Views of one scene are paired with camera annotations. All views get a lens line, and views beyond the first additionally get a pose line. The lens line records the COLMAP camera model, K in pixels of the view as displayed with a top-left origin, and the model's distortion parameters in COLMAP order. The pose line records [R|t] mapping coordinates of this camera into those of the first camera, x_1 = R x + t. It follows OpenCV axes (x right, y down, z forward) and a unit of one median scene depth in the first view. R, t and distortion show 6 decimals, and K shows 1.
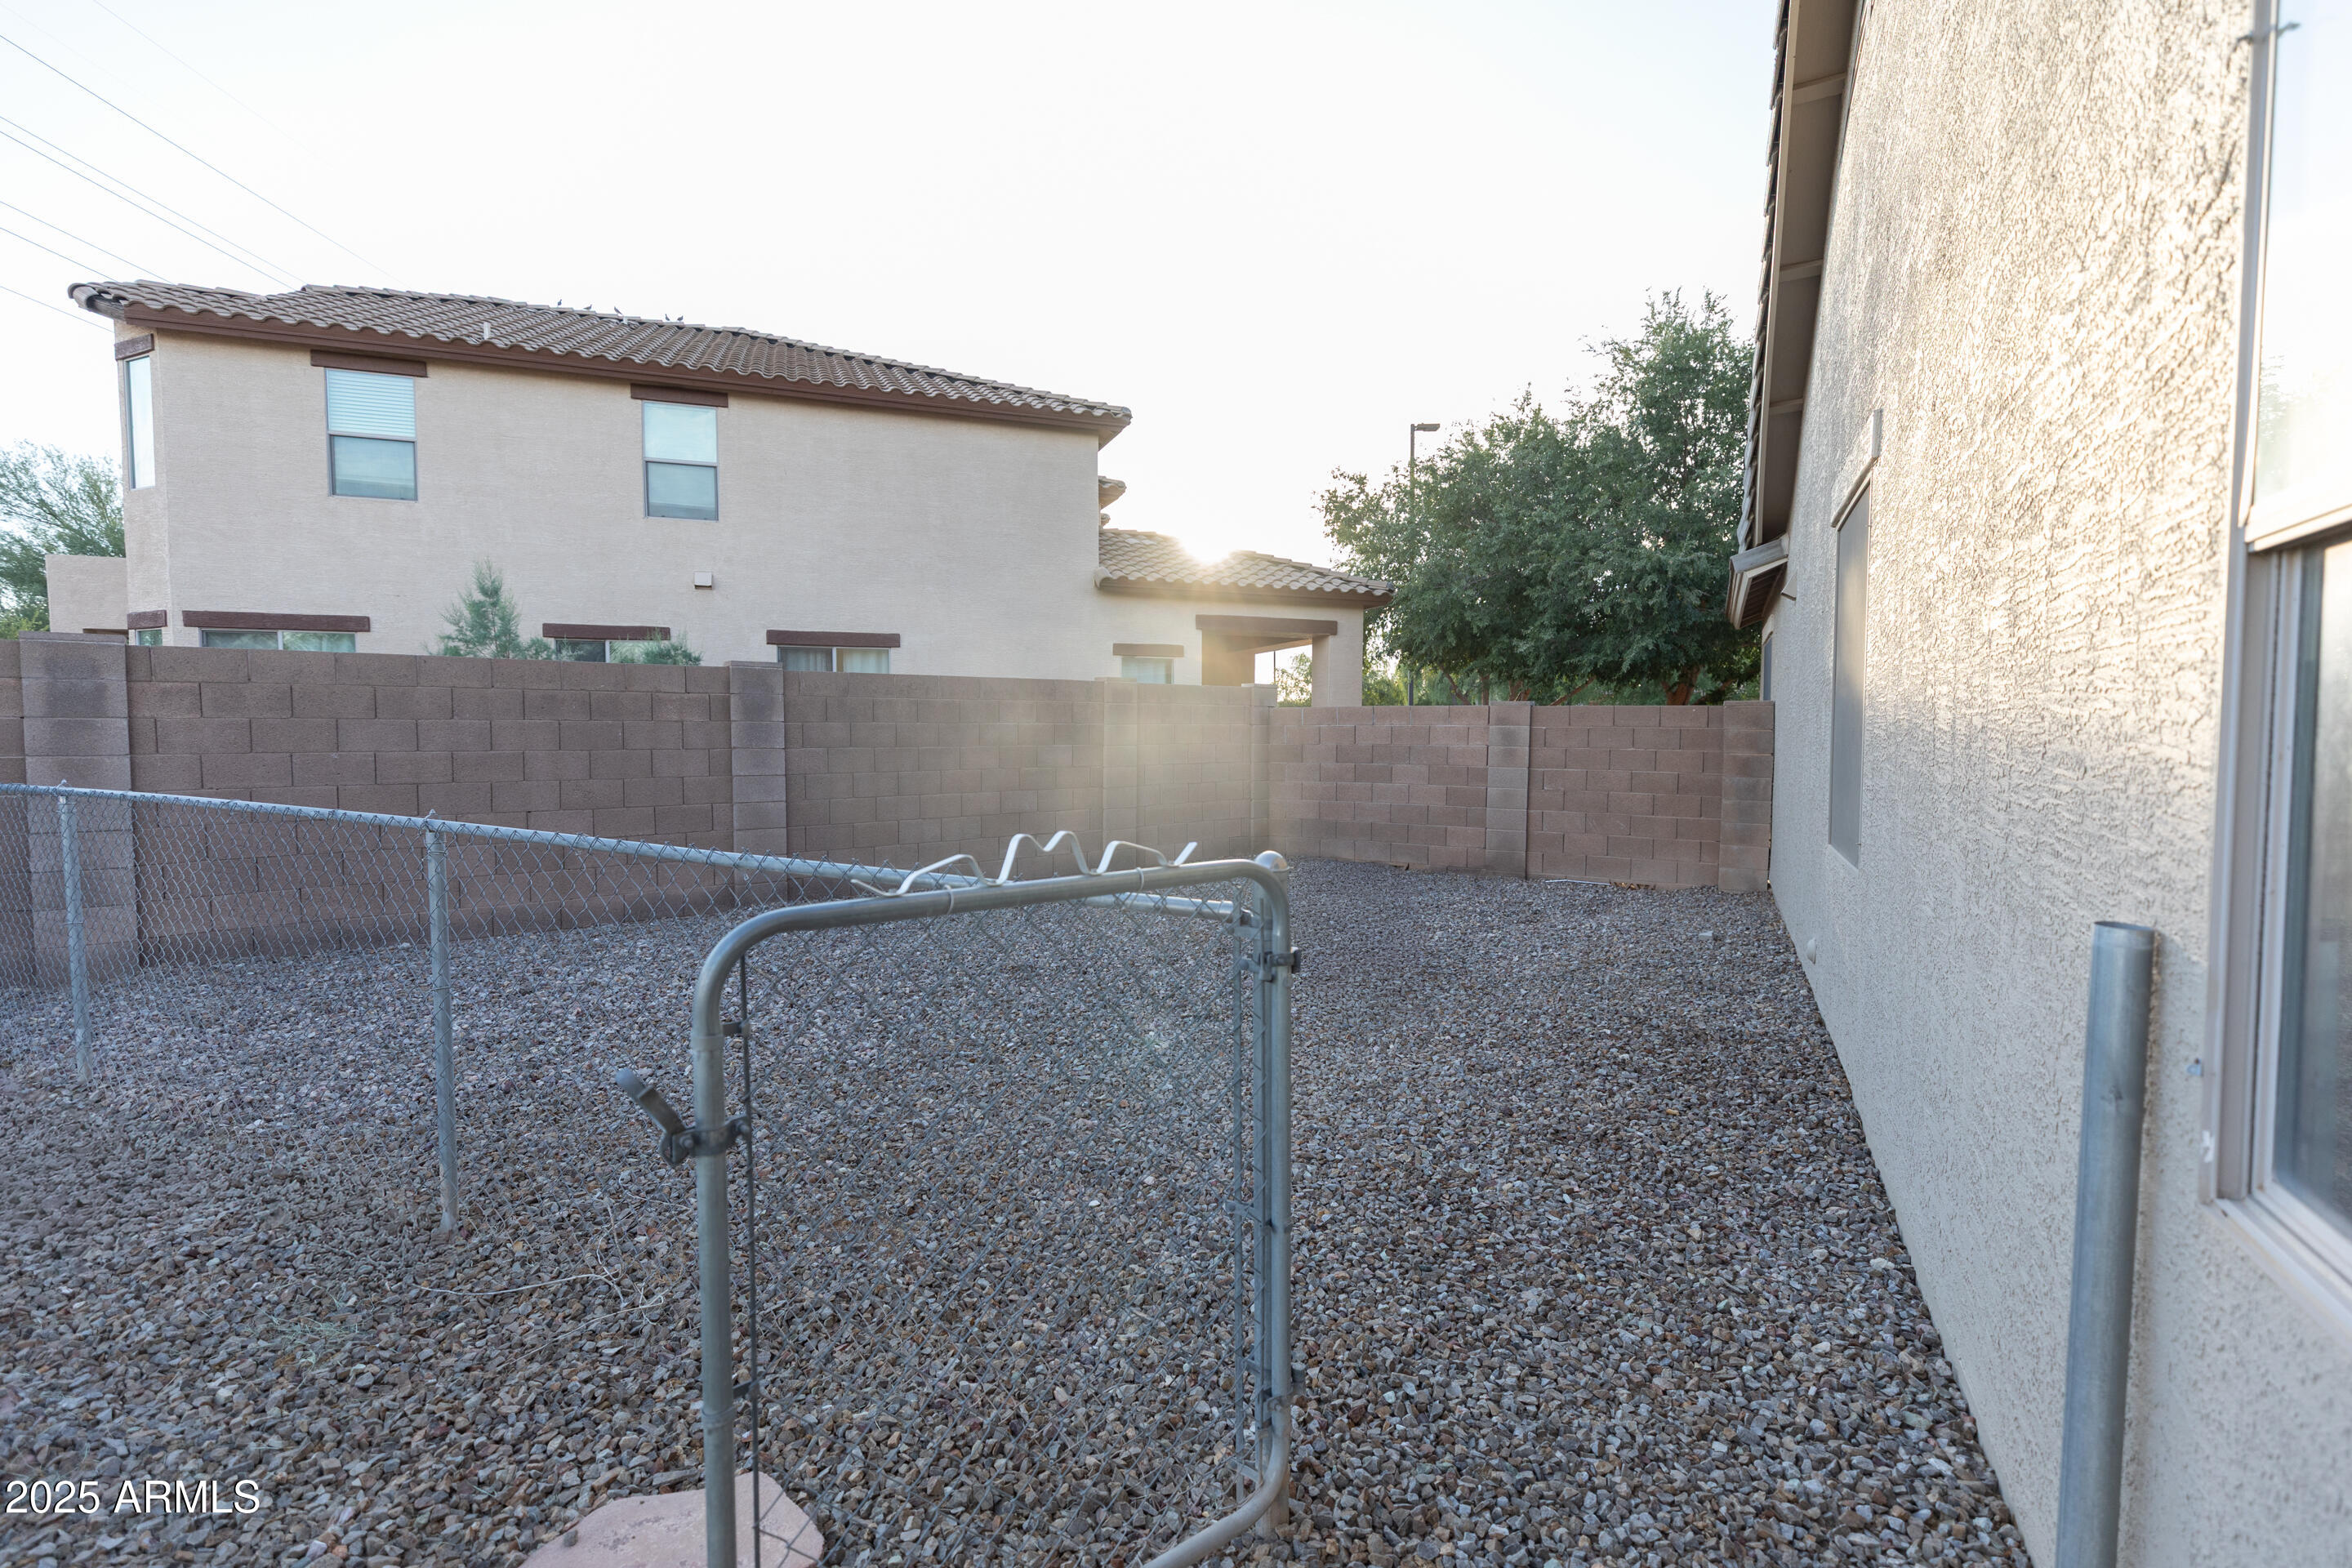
lens RADIAL K [[1070.0, 0, 1176.0], [0, 1070.0, 784.0], [0, 0, 1]] dist [0.001377, 0.000051]
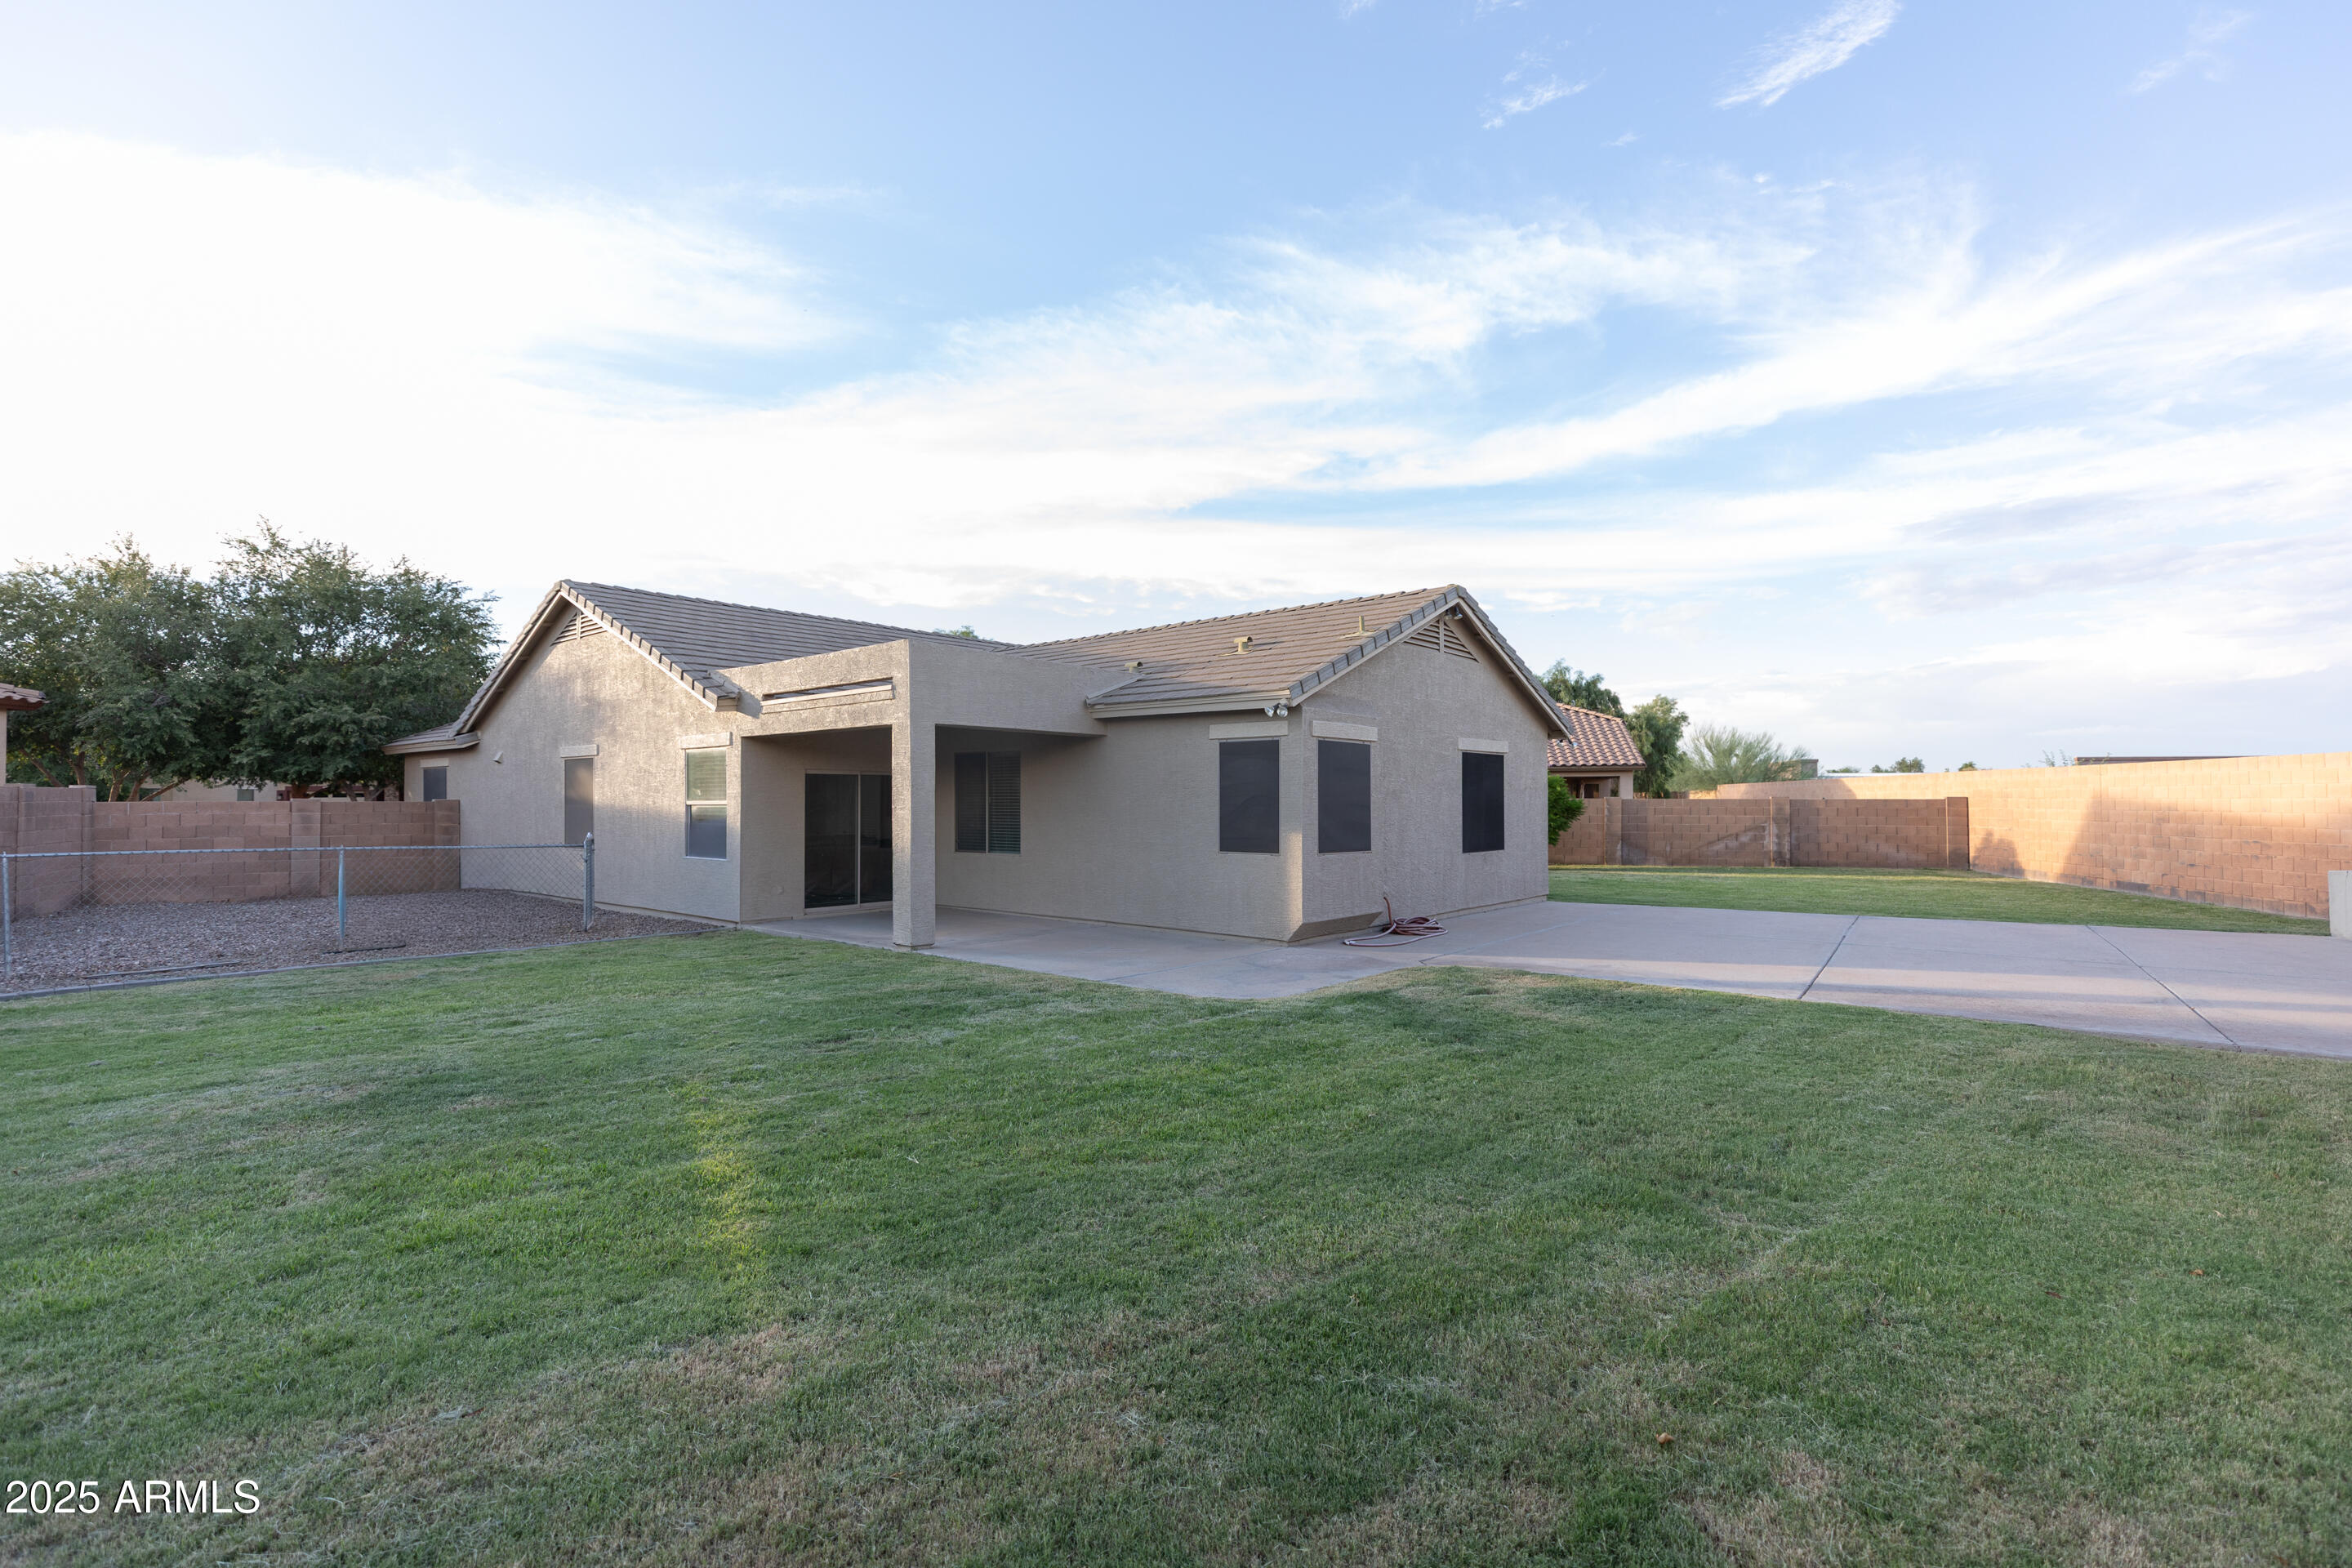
lens RADIAL K [[1070.0, 0, 1176.0], [0, 1070.0, 784.0], [0, 0, 1]] dist [0.001377, 0.000051]
pose [[0.234340, 0.008726, 0.972116, -1.080611], [0.053419, 0.998333, -0.021839, 0.014364], [-0.970686, 0.057048, 0.233483, -0.825746]]
